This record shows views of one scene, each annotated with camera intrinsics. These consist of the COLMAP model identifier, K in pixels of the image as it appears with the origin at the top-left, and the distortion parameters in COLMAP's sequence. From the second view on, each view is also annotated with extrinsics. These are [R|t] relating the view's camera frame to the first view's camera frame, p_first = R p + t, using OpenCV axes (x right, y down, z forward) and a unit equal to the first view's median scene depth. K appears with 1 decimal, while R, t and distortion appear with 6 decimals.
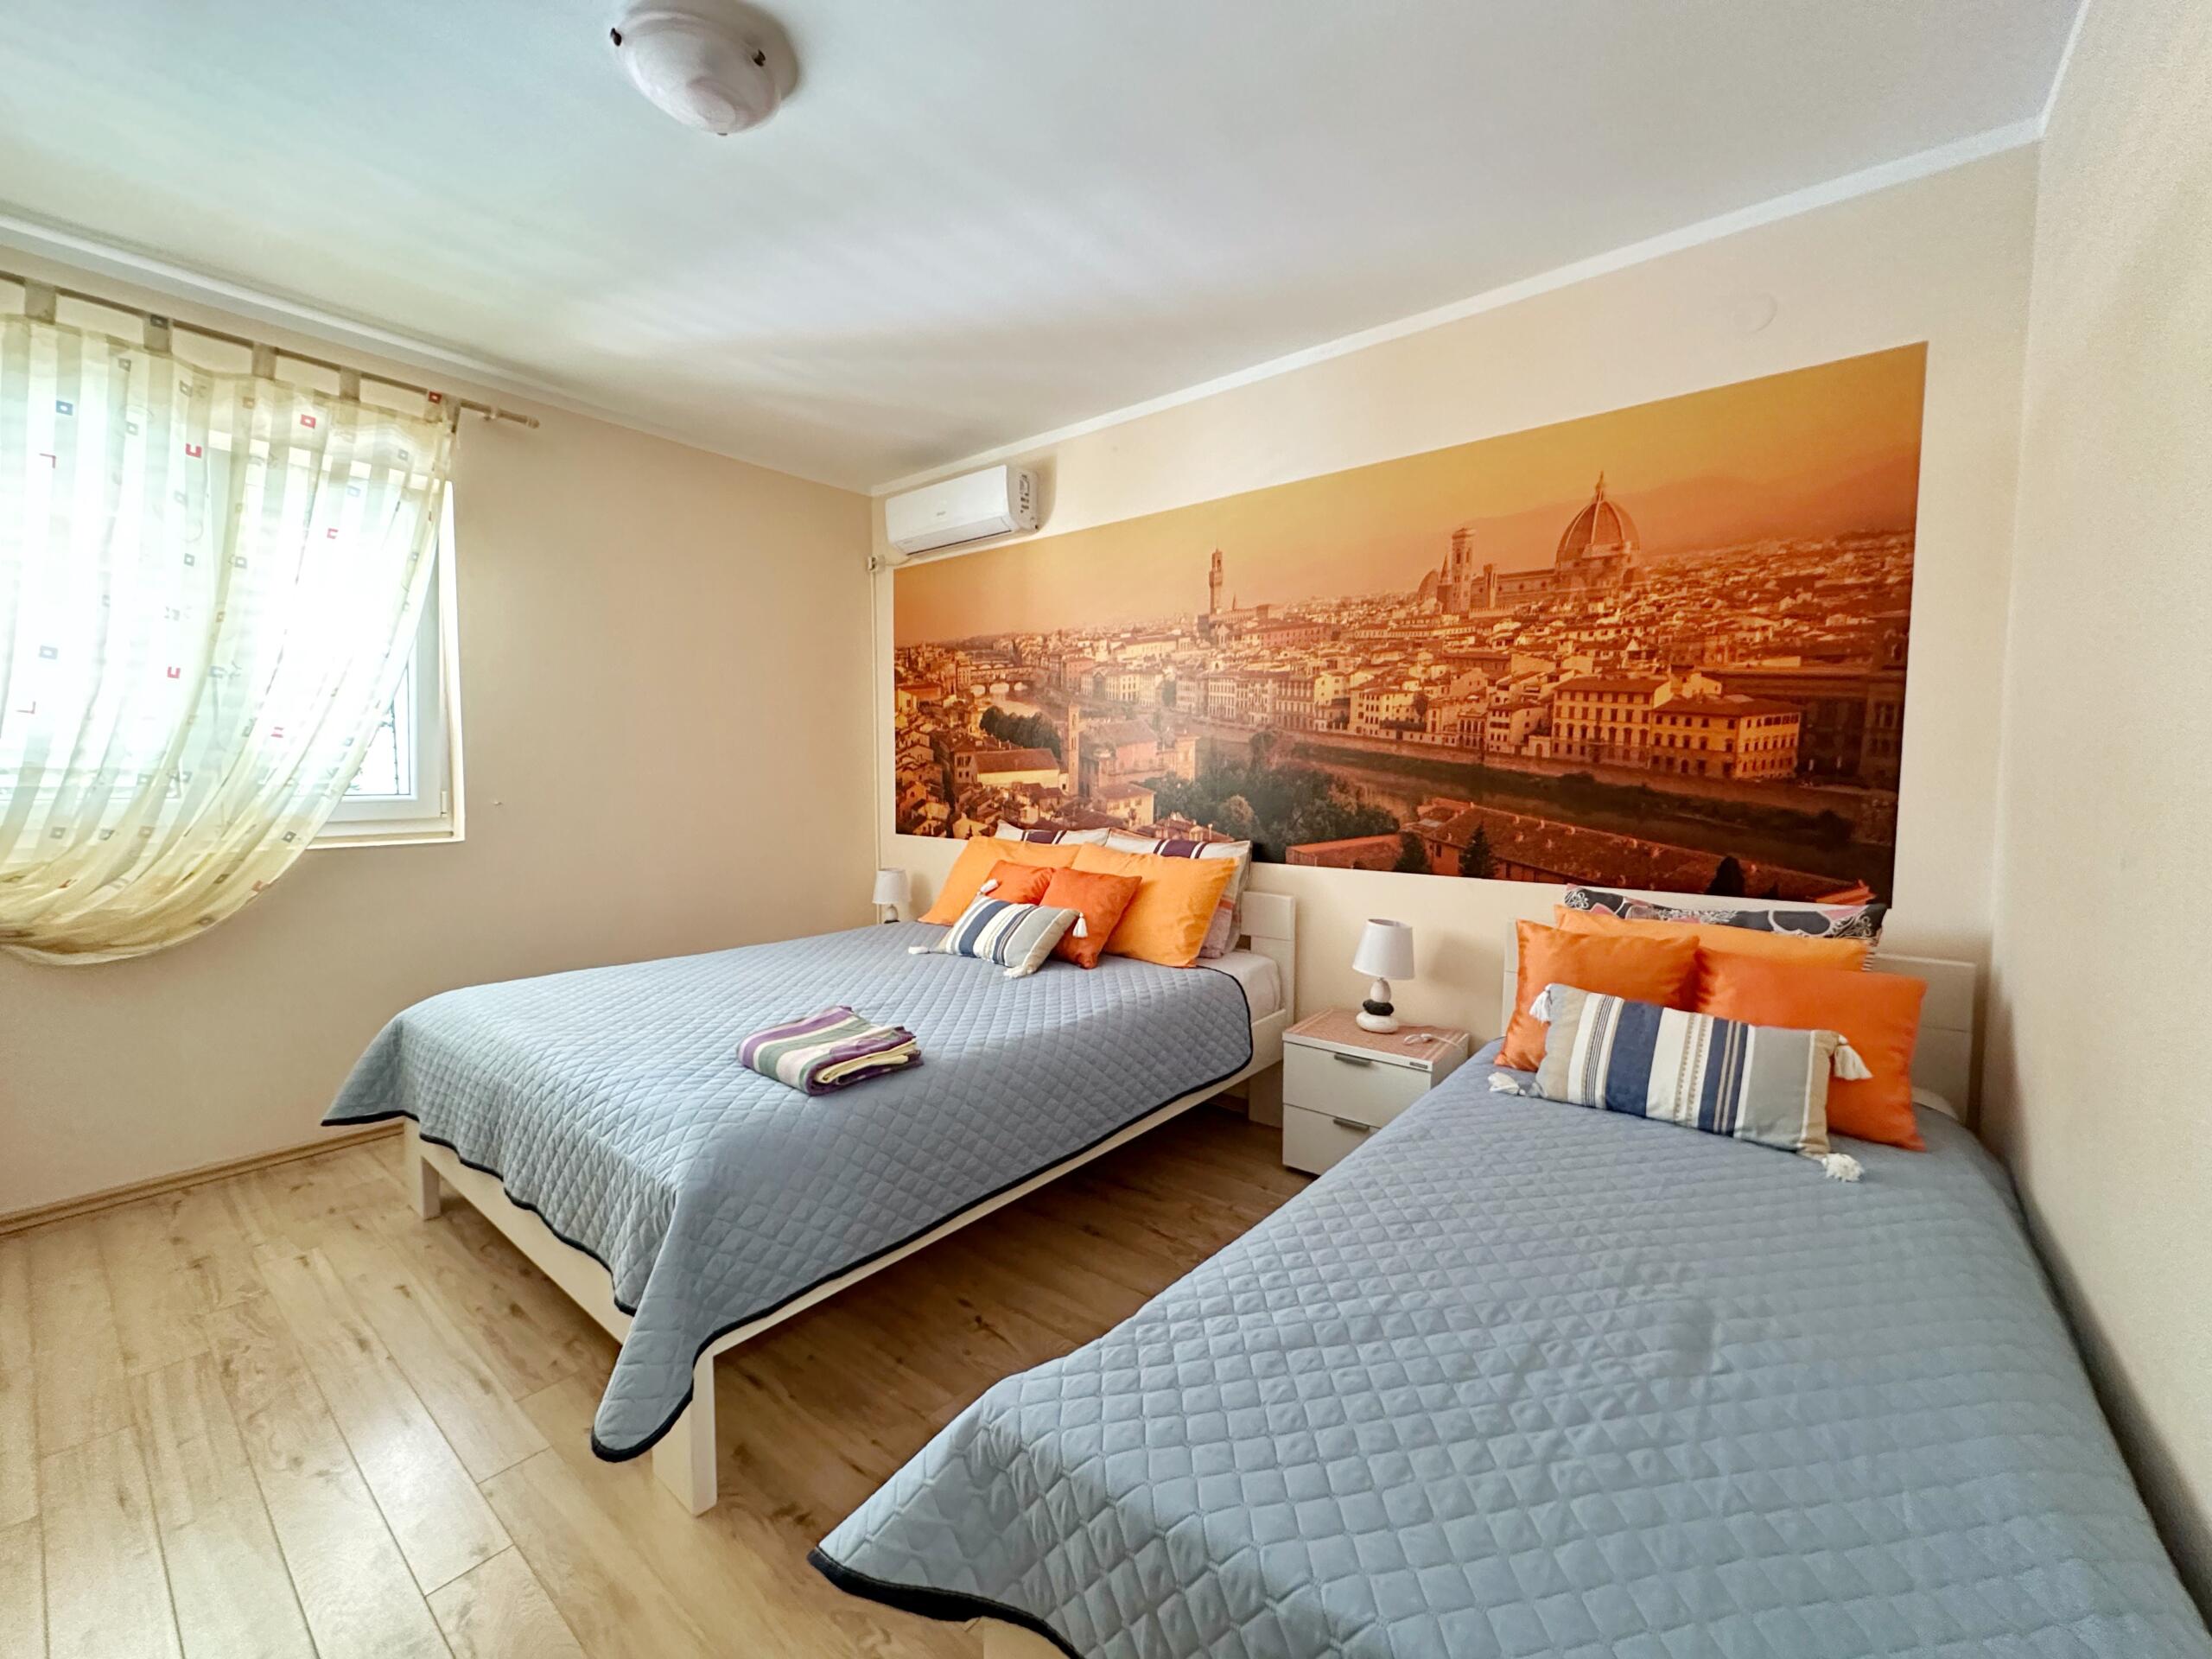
lens RADIAL K [[887.3, 0, 1100.6], [0, 887.3, 827.9], [0, 0, 1]] dist [-0.000678, 0.000179]
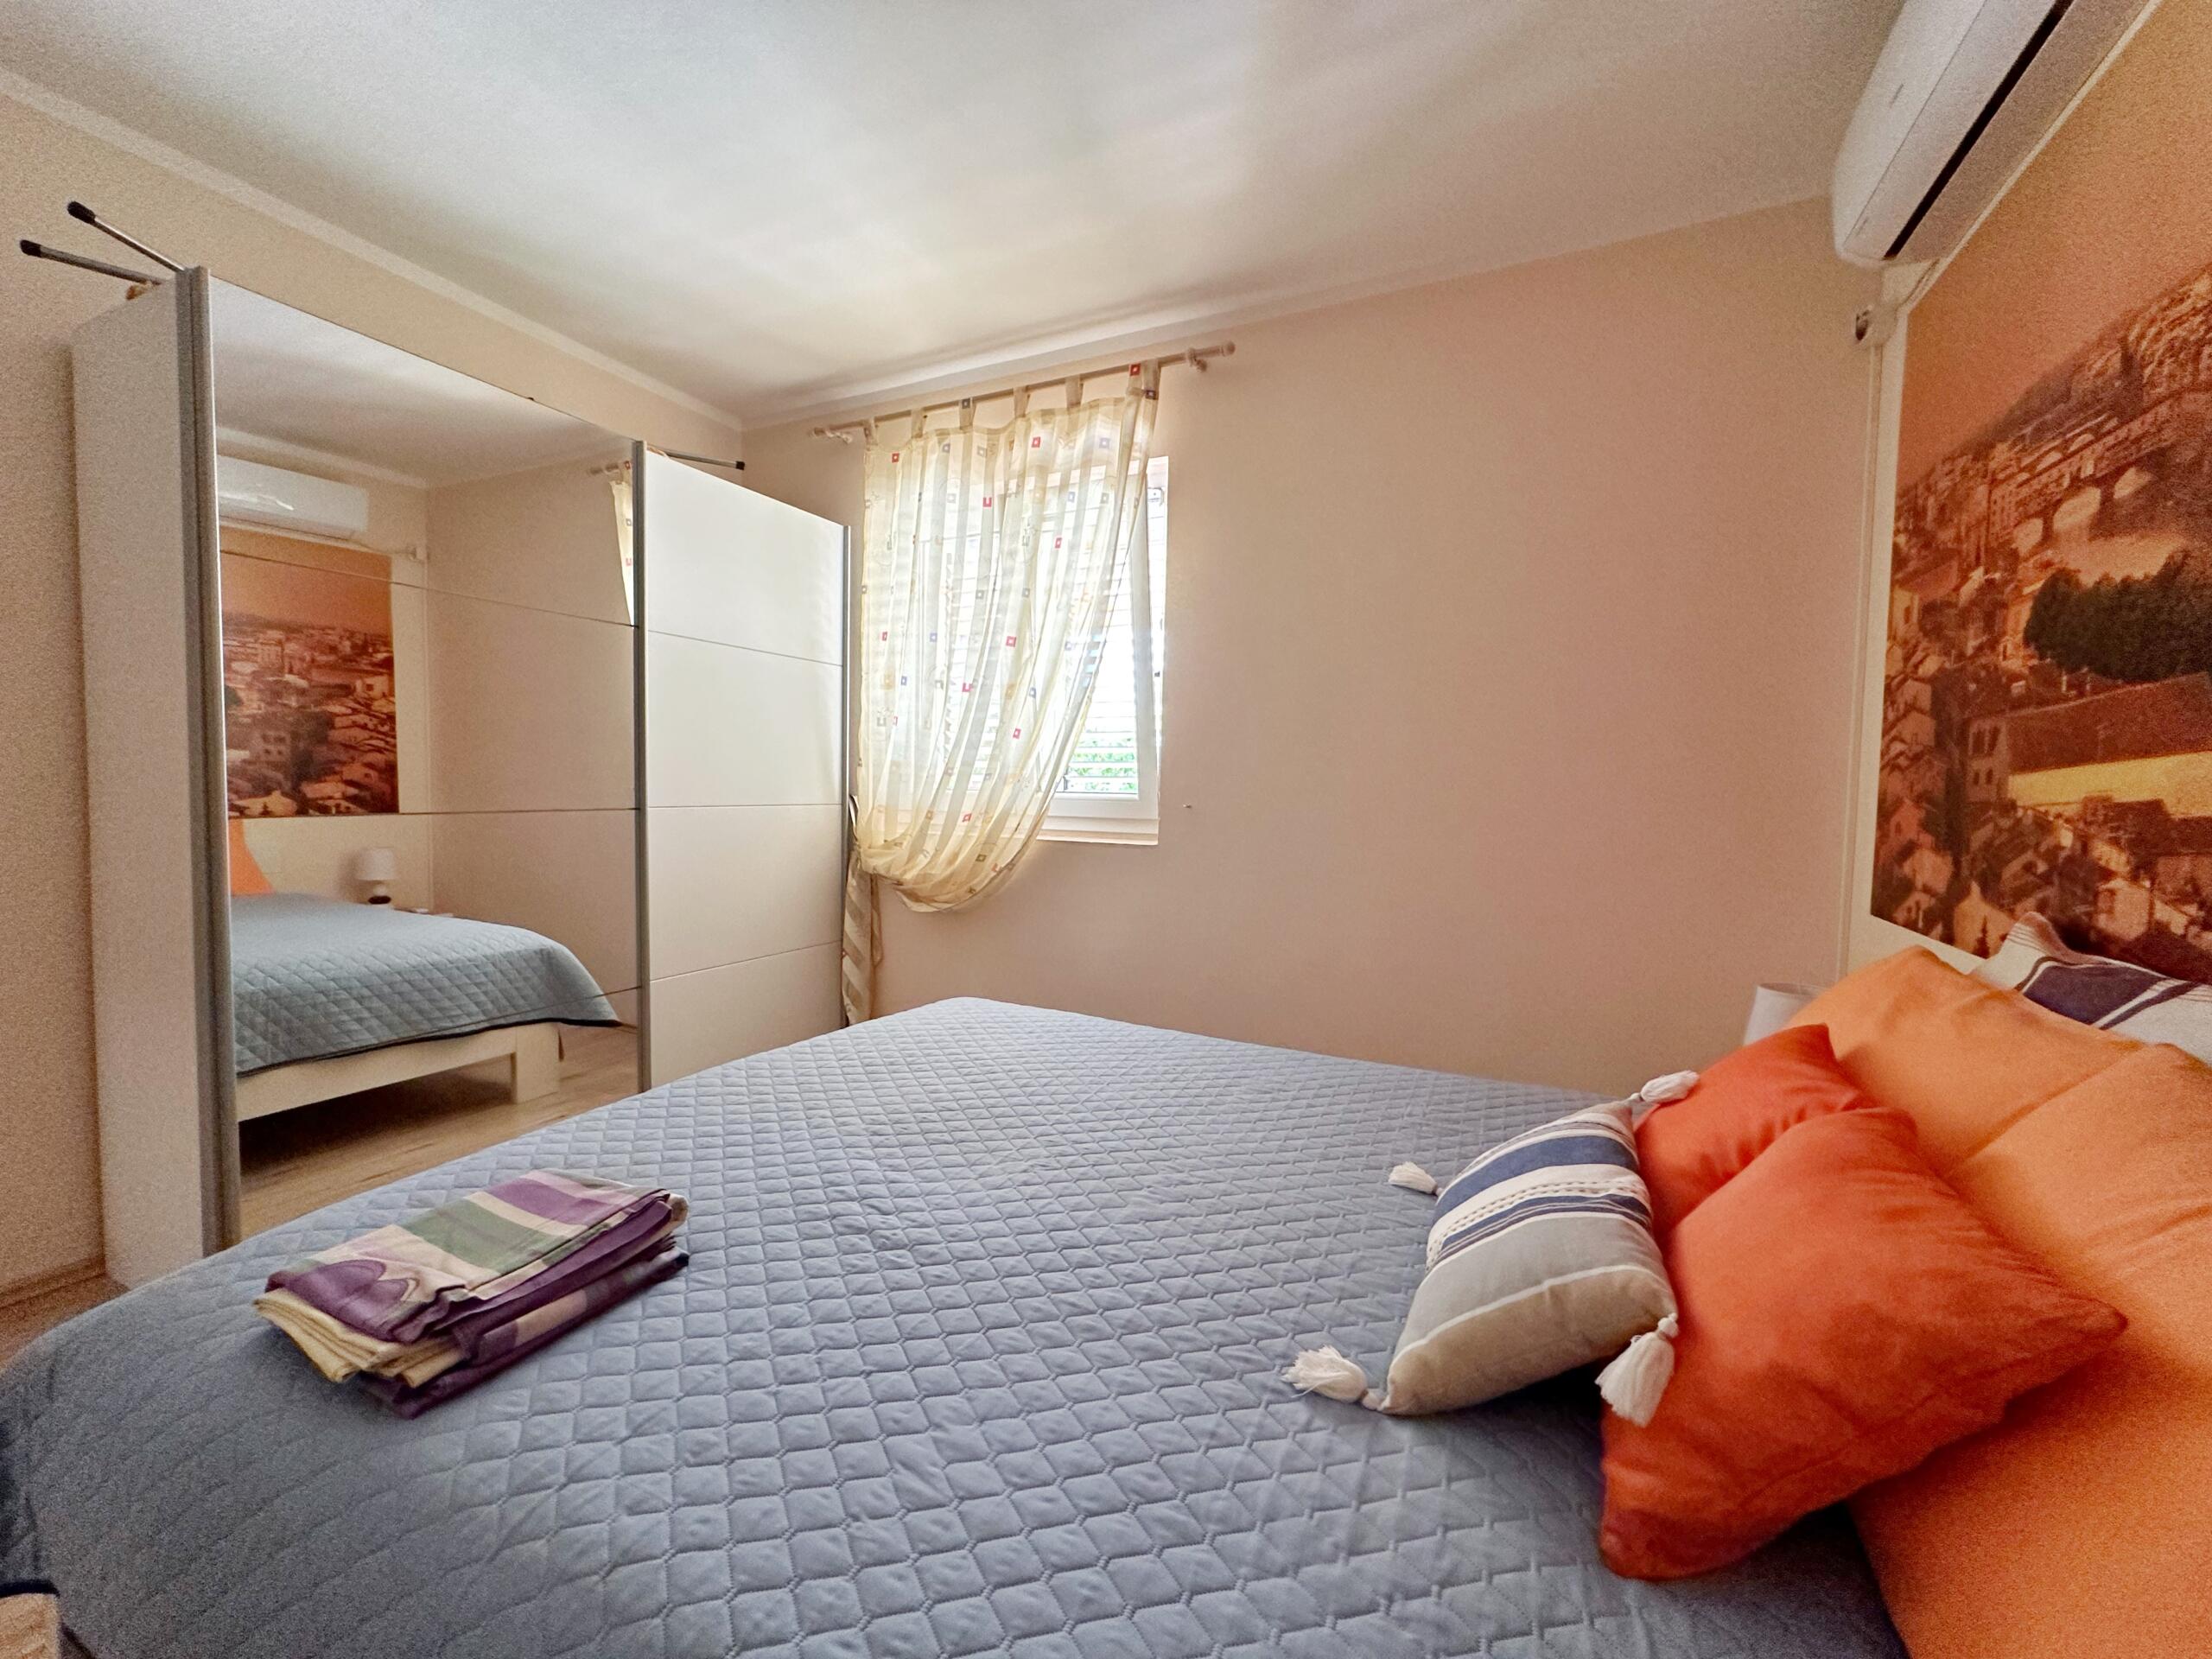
lens RADIAL K [[878.4, 0, 1106.0], [0, 878.4, 829.5], [0, 0, 1]] dist [-0.000055, -0.002668]
pose [[0.222243, 0.051046, -0.973654, 0.126800], [-0.079801, 0.996230, 0.034015, -0.023286], [0.971720, 0.070139, 0.225479, 0.596170]]
